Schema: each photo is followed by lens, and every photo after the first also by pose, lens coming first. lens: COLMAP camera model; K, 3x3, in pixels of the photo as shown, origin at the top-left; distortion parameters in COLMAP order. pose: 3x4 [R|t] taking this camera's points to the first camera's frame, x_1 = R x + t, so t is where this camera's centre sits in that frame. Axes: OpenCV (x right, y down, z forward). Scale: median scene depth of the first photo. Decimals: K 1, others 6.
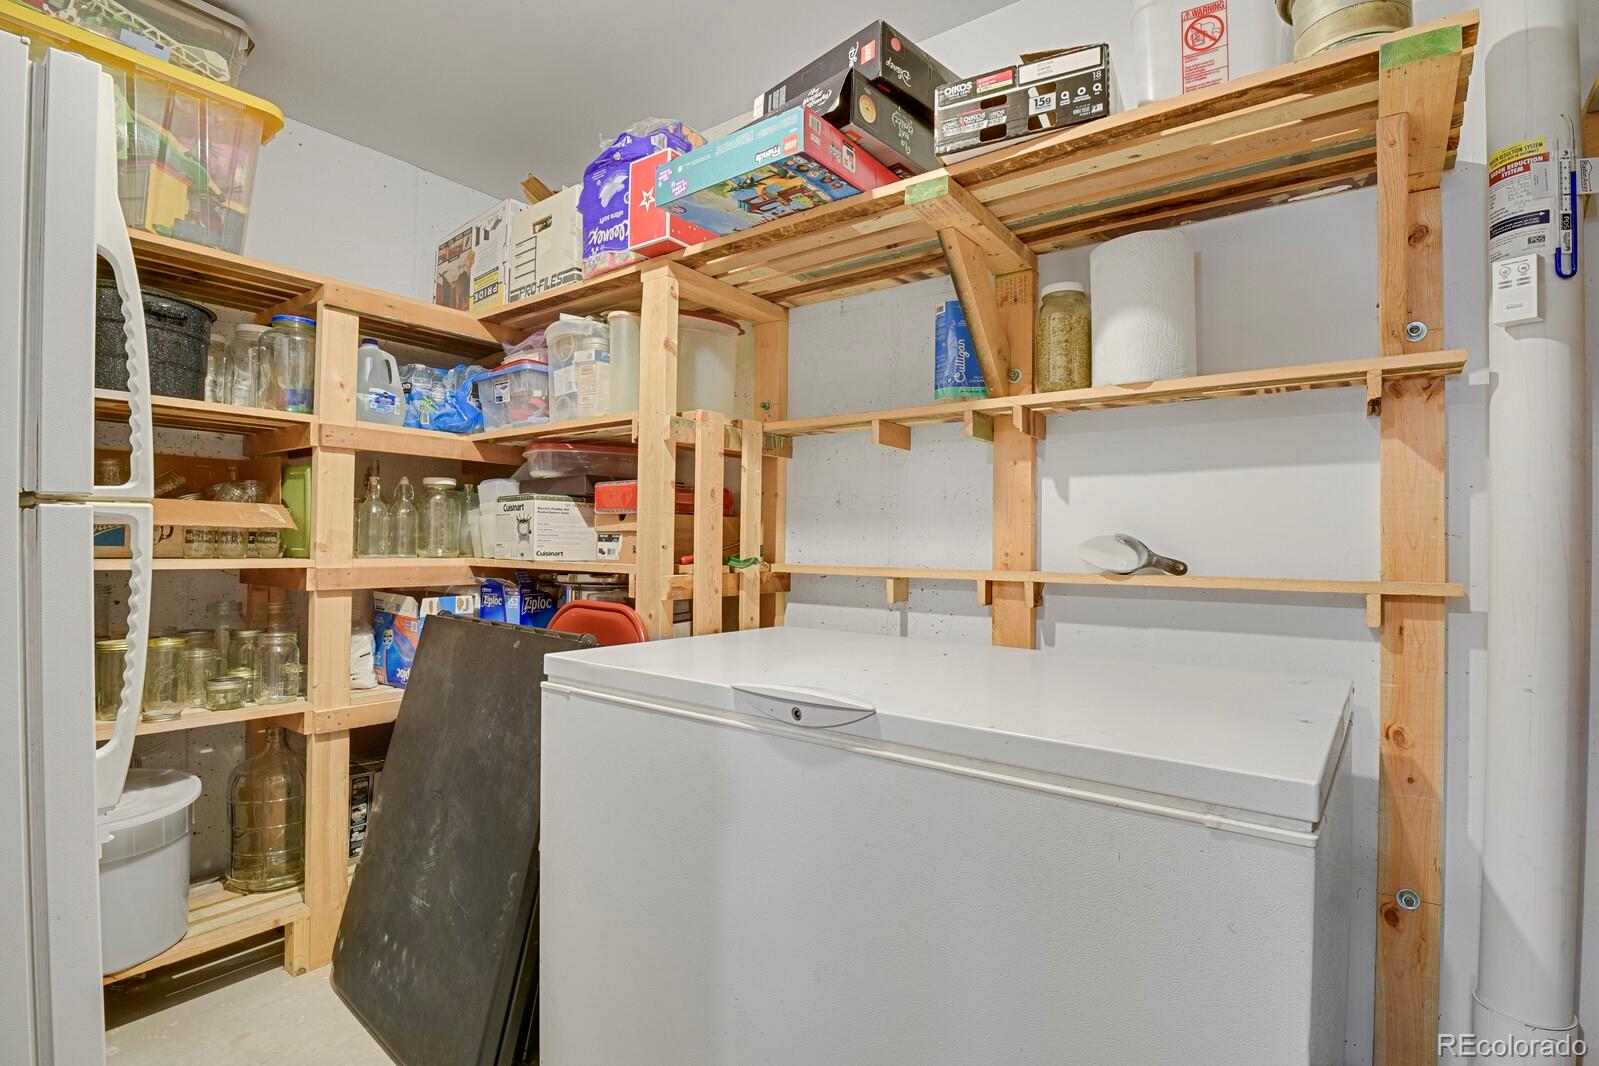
lens RADIAL K [[783.9, 0, 797.9], [0, 783.9, 534.7], [0, 0, 1]] dist [-0.025602, -0.001641]
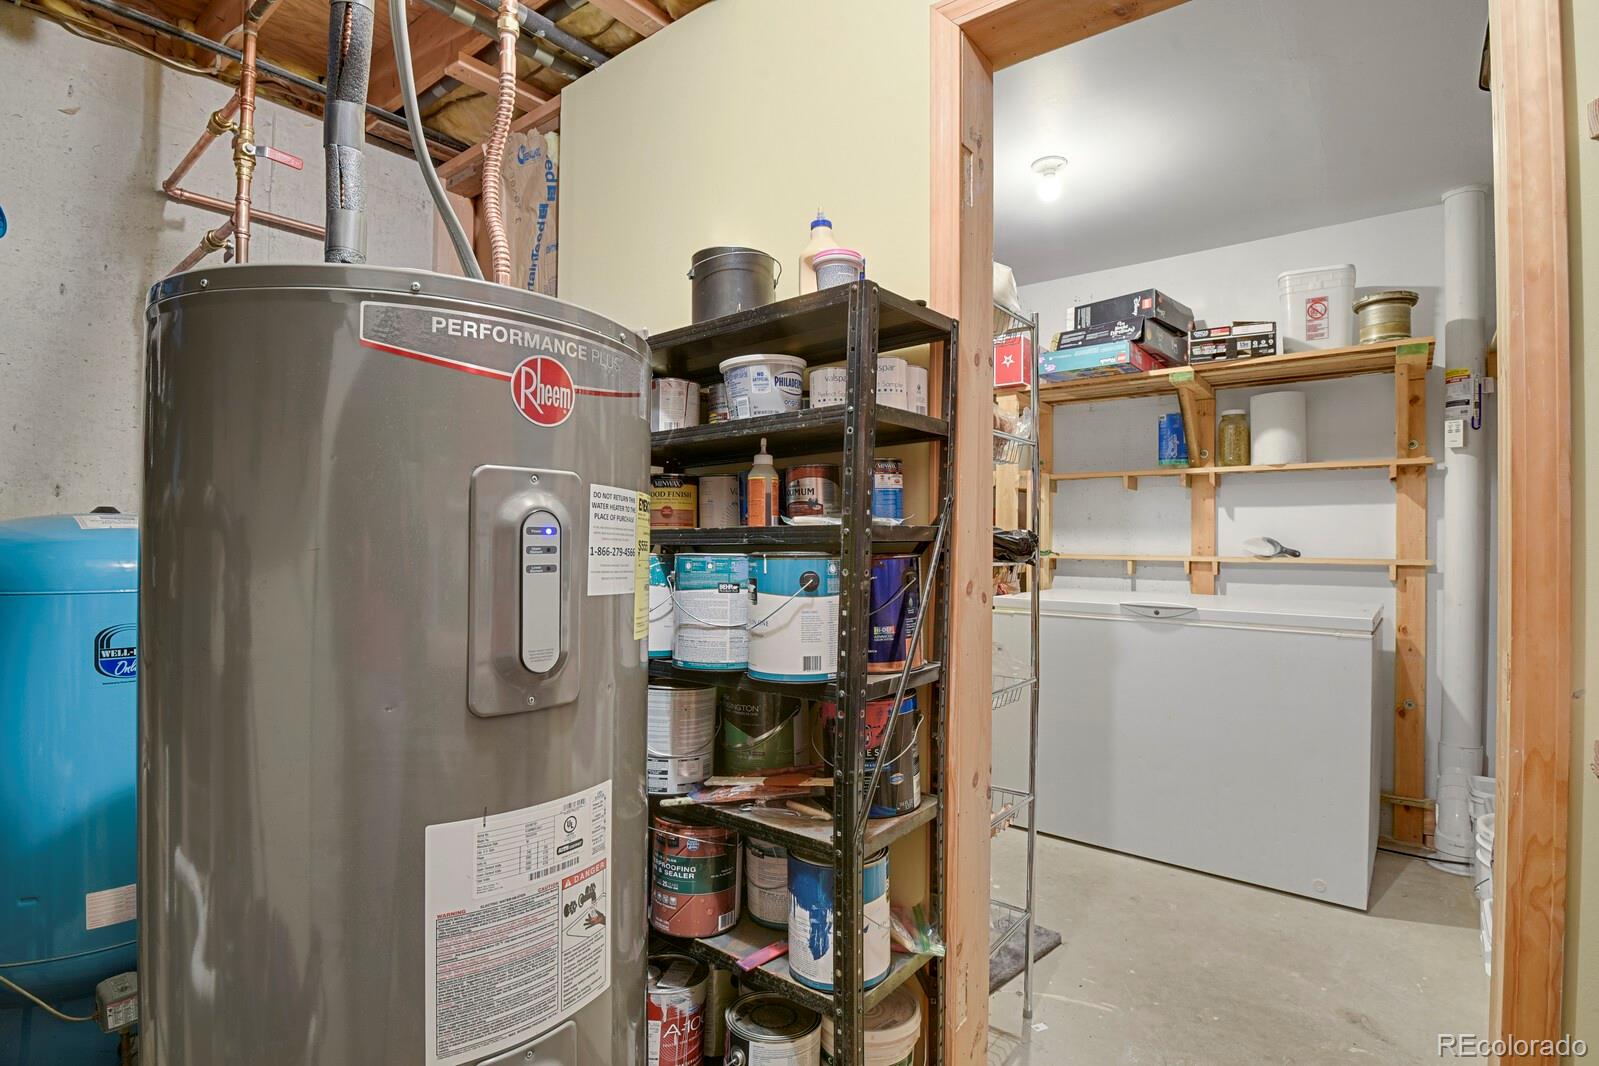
lens RADIAL K [[783.9, 0, 800.0], [0, 783.9, 536.8], [0, 0, 1]] dist [-0.025602, -0.001641]
pose [[0.999704, -0.005199, -0.023768, -0.884350], [0.005450, 0.999930, 0.010533, -0.035447], [0.023711, -0.010659, 0.999662, -1.228876]]
